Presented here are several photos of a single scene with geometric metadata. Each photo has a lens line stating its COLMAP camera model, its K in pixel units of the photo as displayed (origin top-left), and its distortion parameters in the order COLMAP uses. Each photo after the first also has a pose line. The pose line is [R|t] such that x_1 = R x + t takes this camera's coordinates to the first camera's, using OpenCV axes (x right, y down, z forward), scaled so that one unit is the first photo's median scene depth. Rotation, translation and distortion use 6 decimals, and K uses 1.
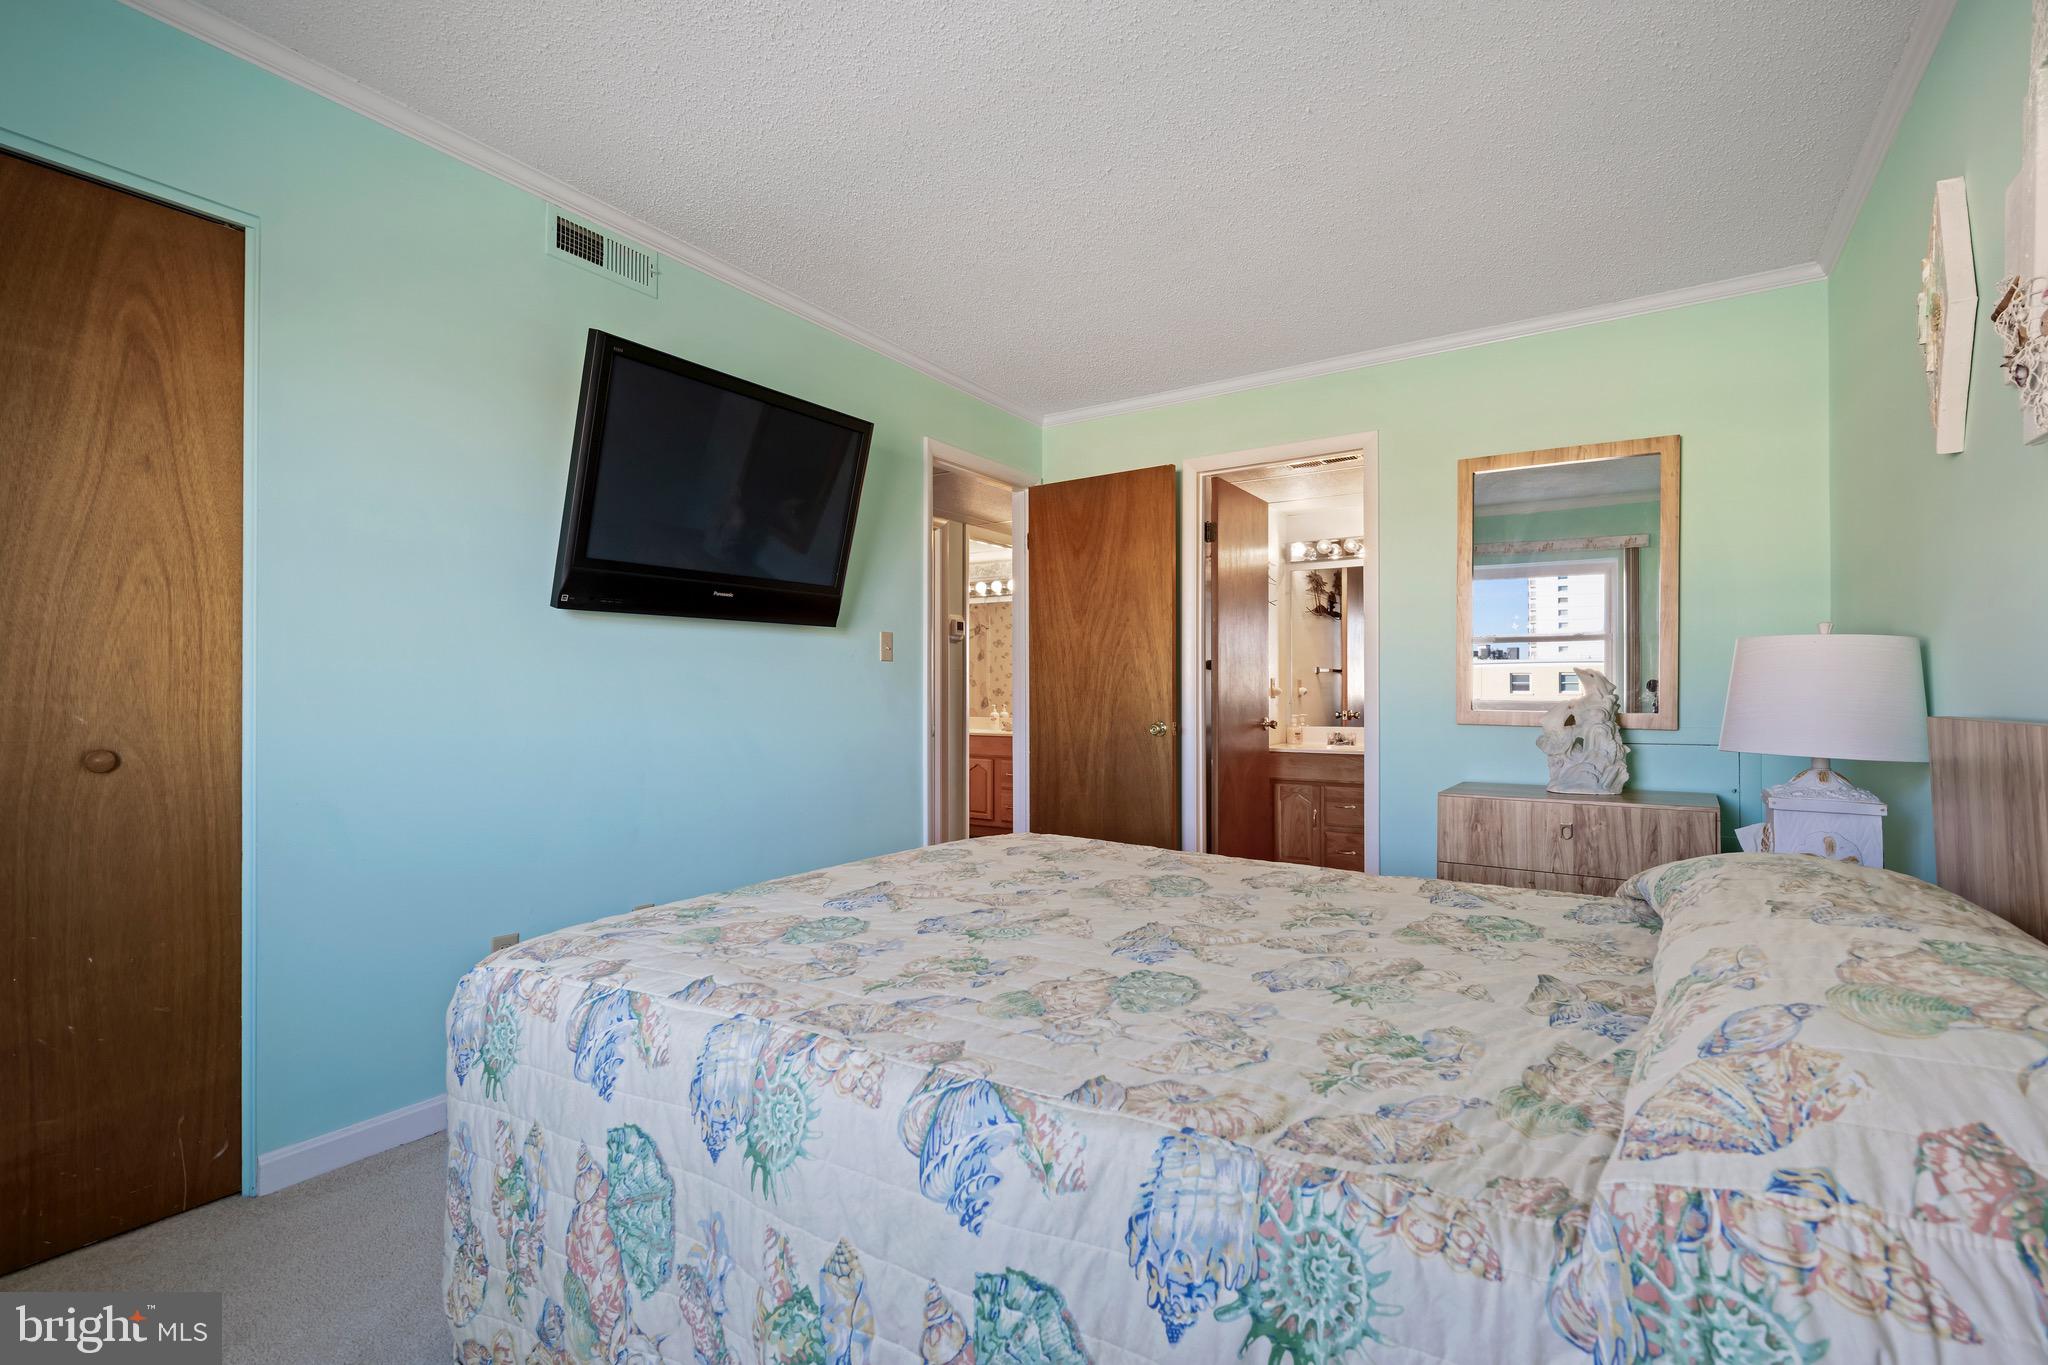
lens RADIAL K [[908.5, 0, 1023.7], [0, 908.5, 684.4], [0, 0, 1]] dist [0.001852, 0.001085]
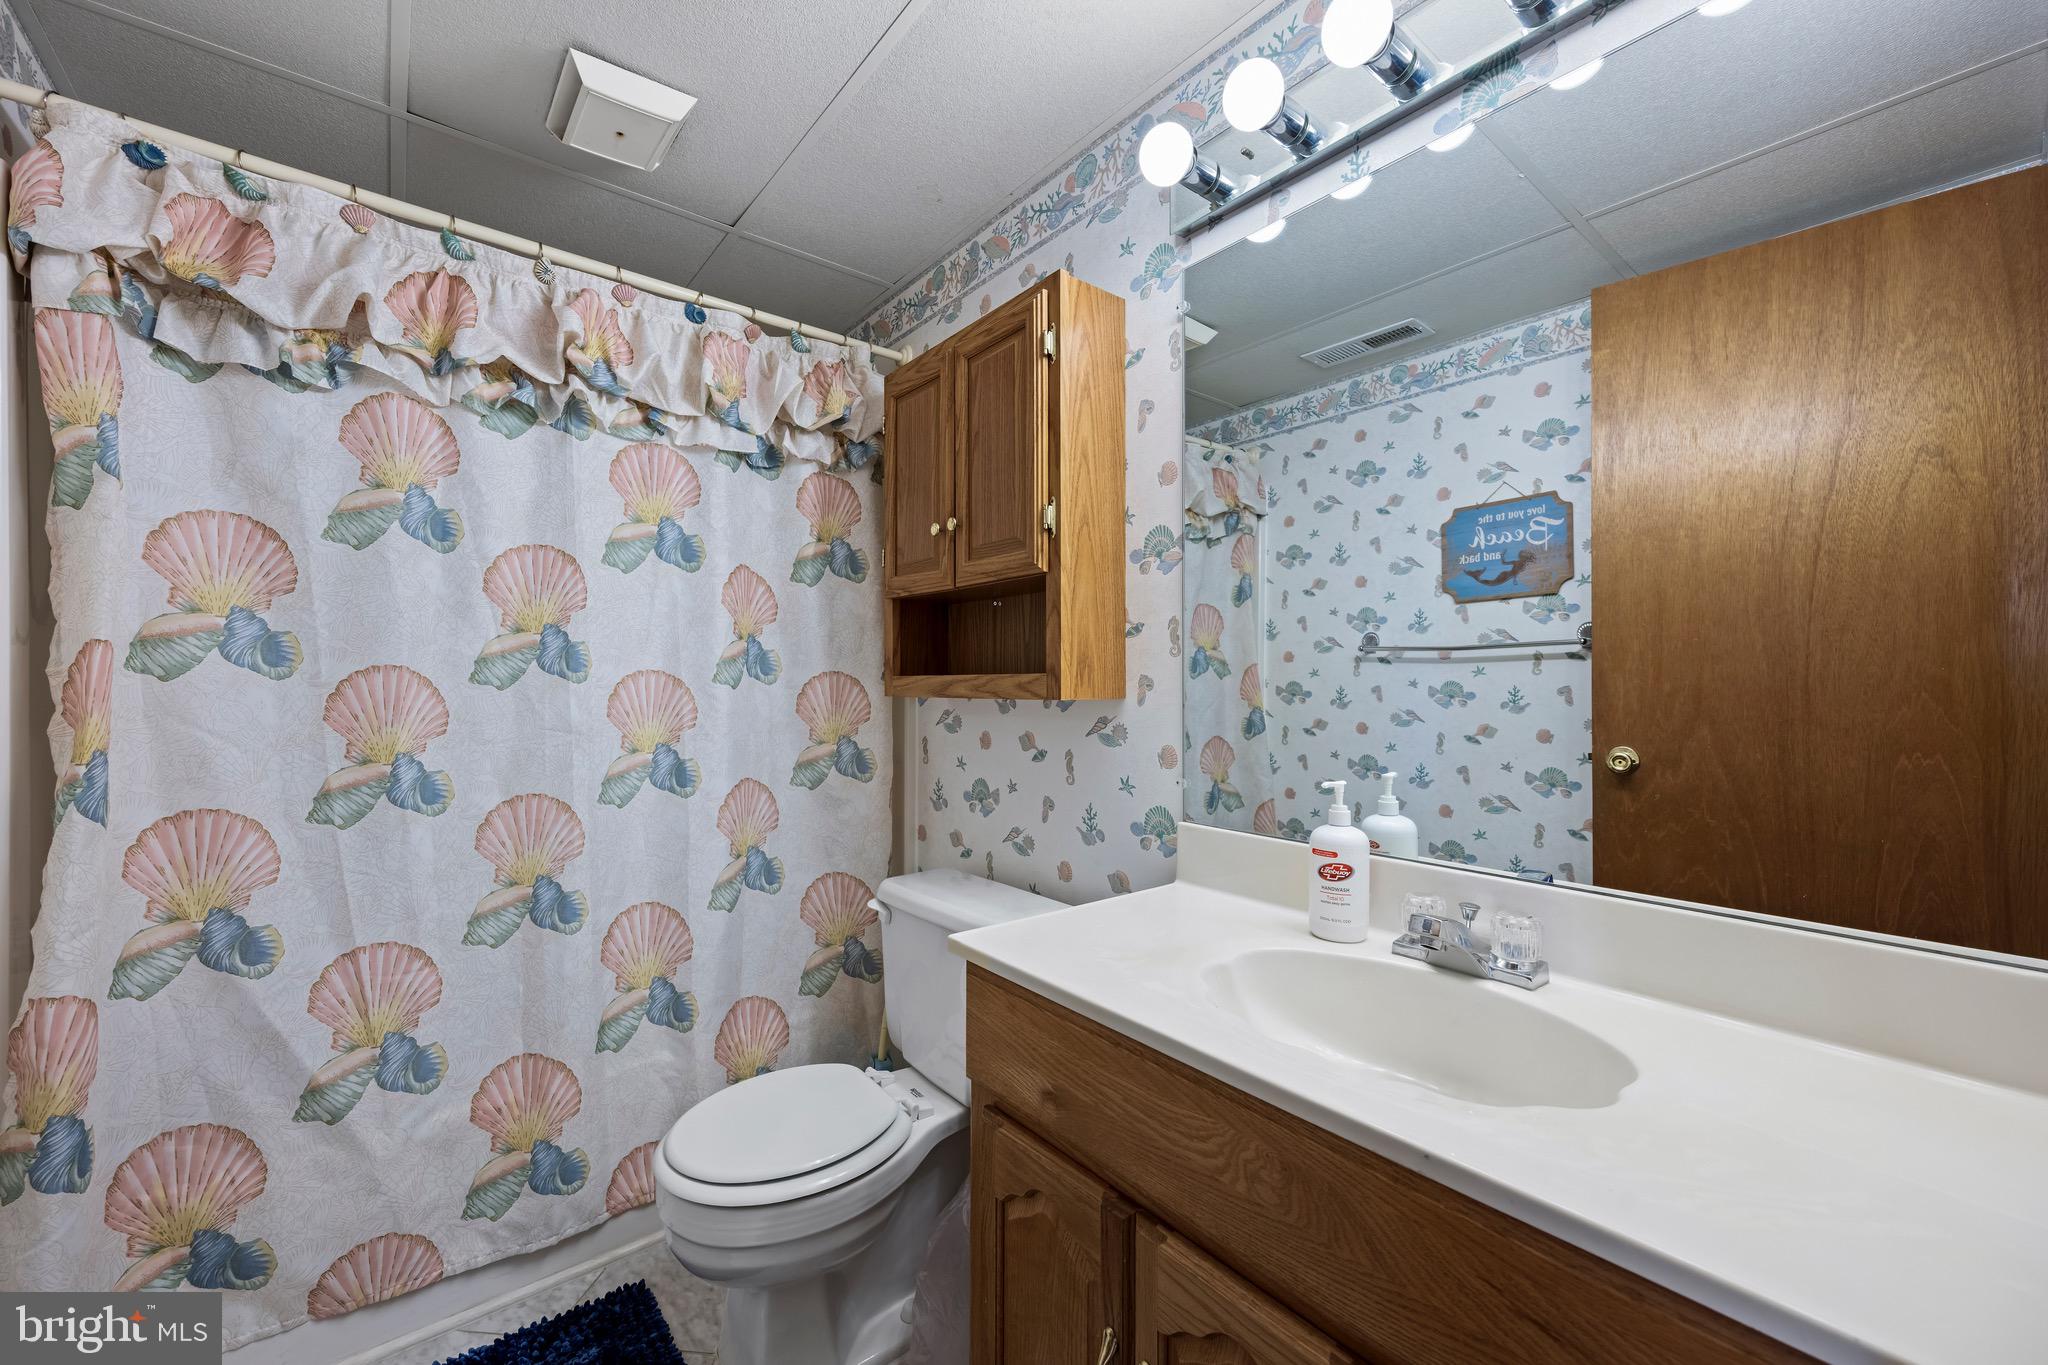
lens RADIAL K [[801.2, 0, 1024.6], [0, 801.2, 684.6], [0, 0, 1]] dist [0.000799, 0.000334]
pose [[0.952854, -0.002387, -0.303420, -0.033179], [0.003589, 0.999988, 0.003403, 0.003686], [0.303408, -0.004331, 0.952851, 0.673252]]
